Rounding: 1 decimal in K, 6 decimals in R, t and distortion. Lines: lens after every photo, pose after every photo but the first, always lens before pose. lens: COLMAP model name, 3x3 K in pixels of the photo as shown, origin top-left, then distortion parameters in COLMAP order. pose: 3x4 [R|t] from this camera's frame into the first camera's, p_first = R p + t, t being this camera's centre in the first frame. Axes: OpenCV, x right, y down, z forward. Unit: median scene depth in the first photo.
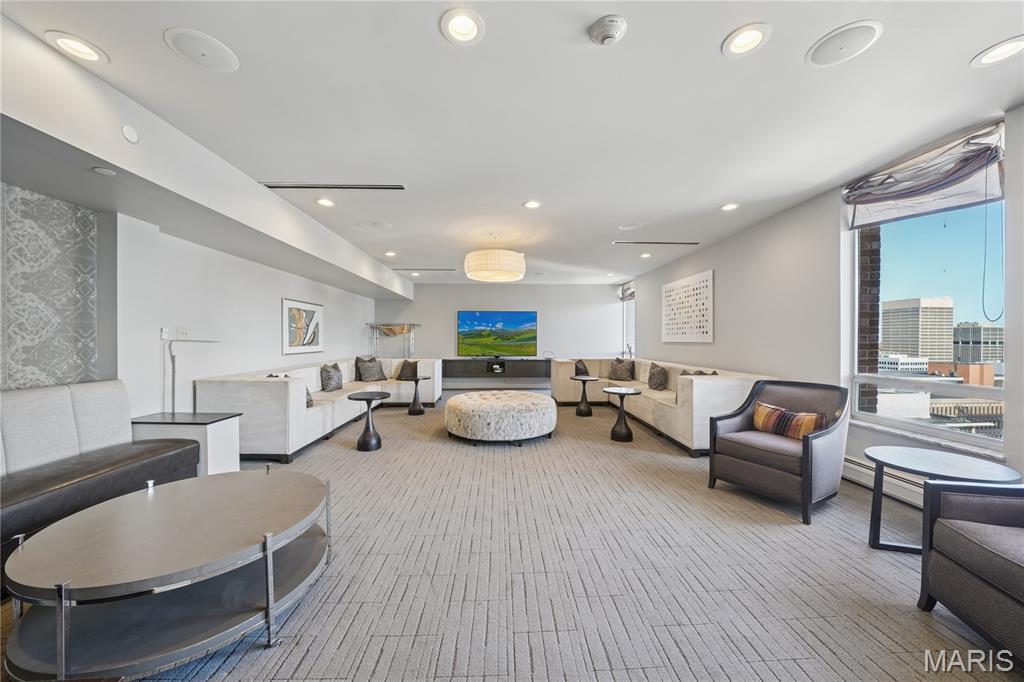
lens RADIAL K [[354.8, 0, 511.4], [0, 354.8, 342.0], [0, 0, 1]] dist [0.002074, 0.000035]
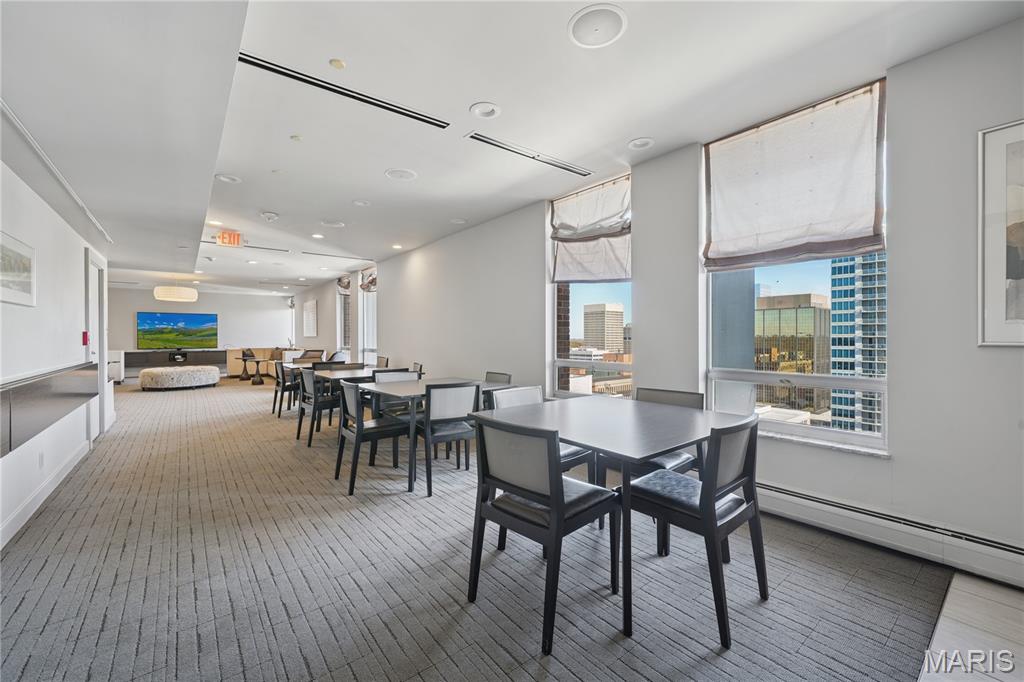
lens RADIAL K [[415.5, 0, 514.0], [0, 415.5, 340.2], [0, 0, 1]] dist [-0.002604, -0.000203]
pose [[0.805092, -0.007066, 0.593108, 0.043773], [0.006376, 0.999974, 0.003259, 0.011759], [-0.593115, 0.001158, 0.805117, -0.897619]]
